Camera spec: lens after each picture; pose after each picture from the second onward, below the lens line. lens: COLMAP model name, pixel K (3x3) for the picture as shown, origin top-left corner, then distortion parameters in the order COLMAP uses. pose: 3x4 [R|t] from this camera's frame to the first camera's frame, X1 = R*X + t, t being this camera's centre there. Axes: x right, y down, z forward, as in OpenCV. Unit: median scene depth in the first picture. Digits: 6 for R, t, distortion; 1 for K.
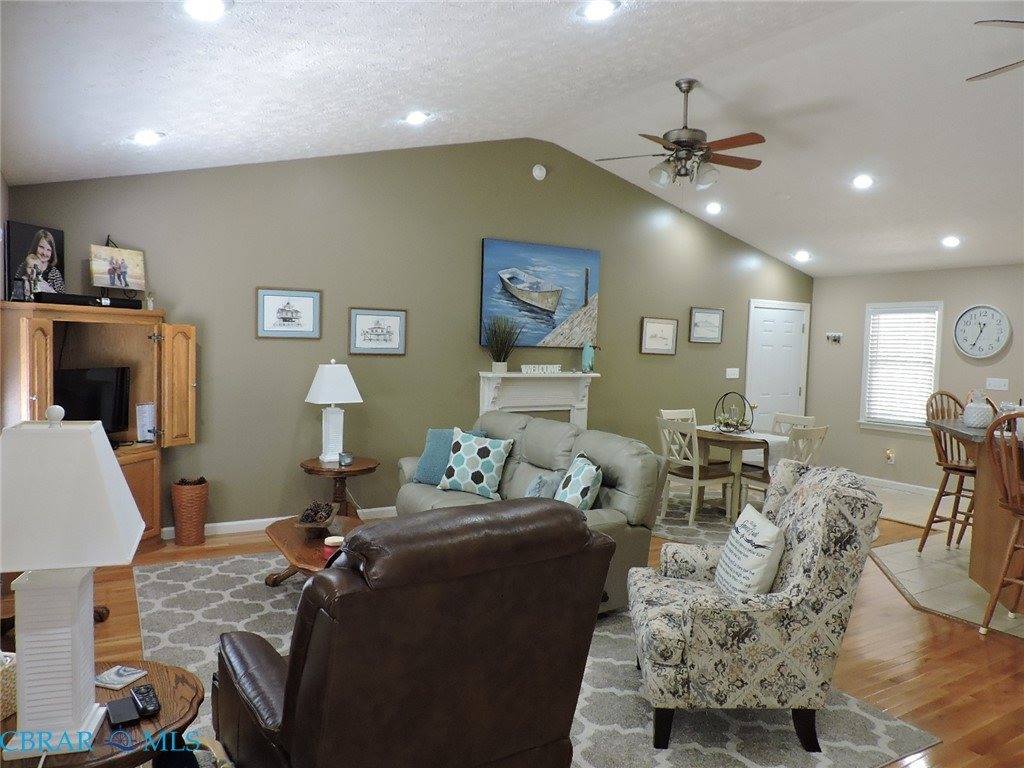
lens RADIAL K [[735.5, 0, 516.9], [0, 735.5, 386.6], [0, 0, 1]] dist [-0.019494, 0.007133]
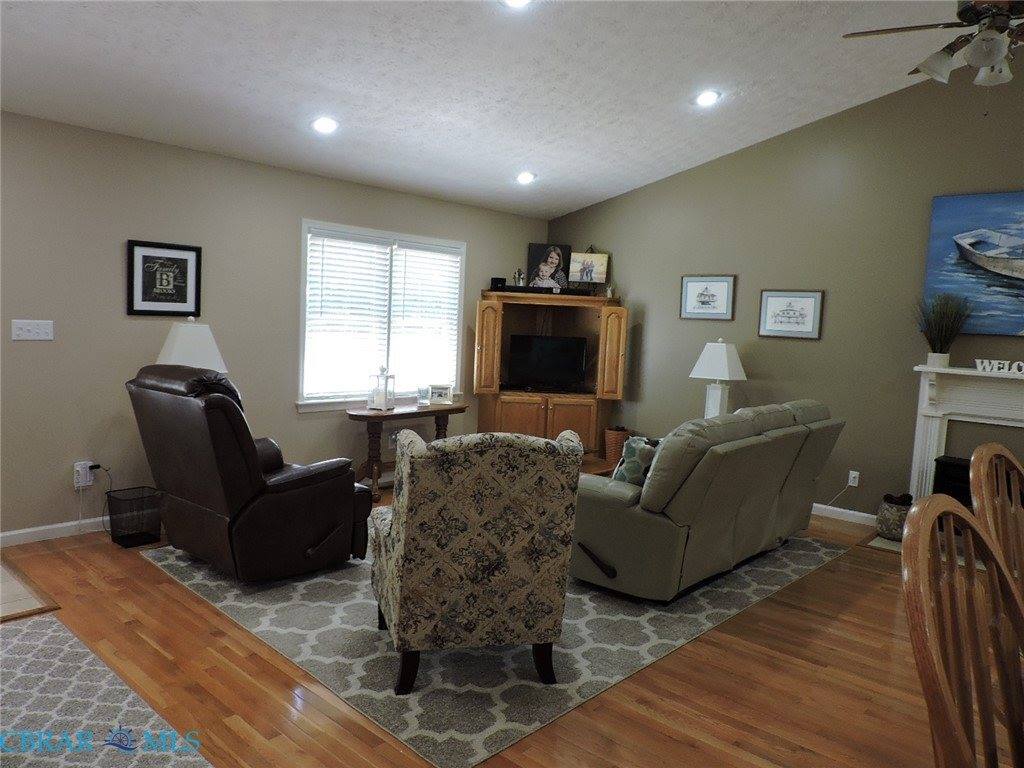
lens RADIAL K [[735.5, 0, 515.4], [0, 735.5, 380.8], [0, 0, 1]] dist [-0.019494, 0.007133]
pose [[0.280552, 0.068164, -0.957415, 0.676970], [-0.099522, 0.994165, 0.041618, 0.008841], [0.954665, 0.083608, 0.285699, 0.407792]]
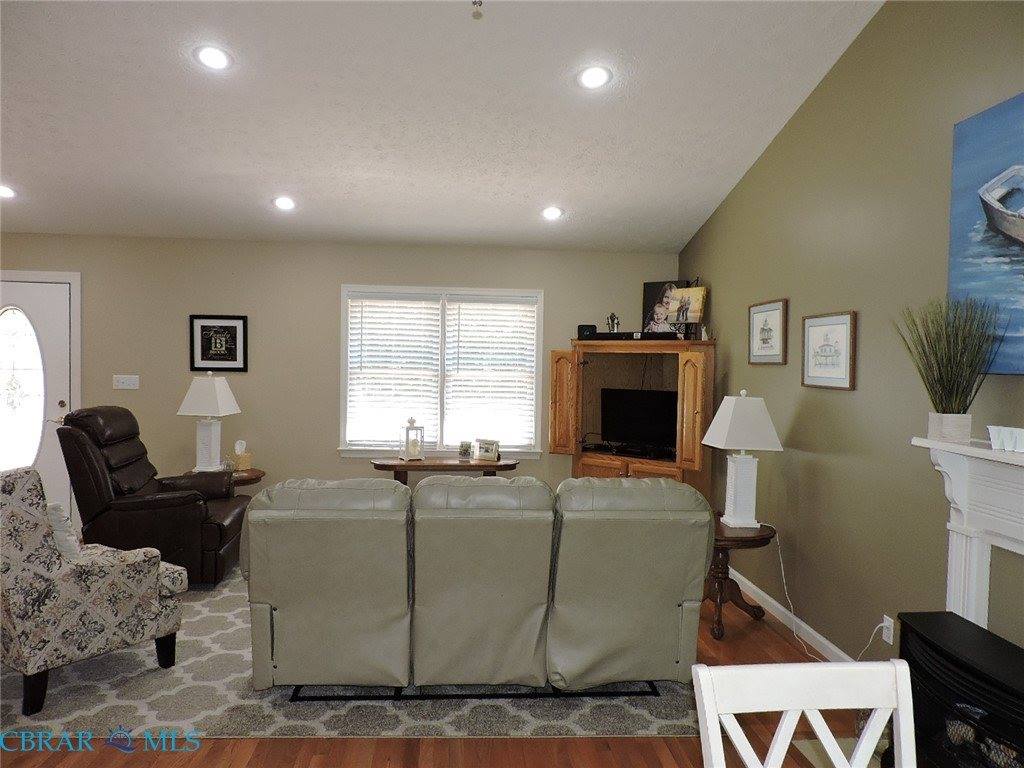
lens RADIAL K [[735.5, 0, 508.9], [0, 735.5, 382.1], [0, 0, 1]] dist [-0.019494, 0.007133]
pose [[-0.466743, -0.012700, -0.884302, 0.512497], [-0.091129, 0.995265, 0.033805, -0.048094], [0.879685, 0.096364, -0.465691, 1.113755]]
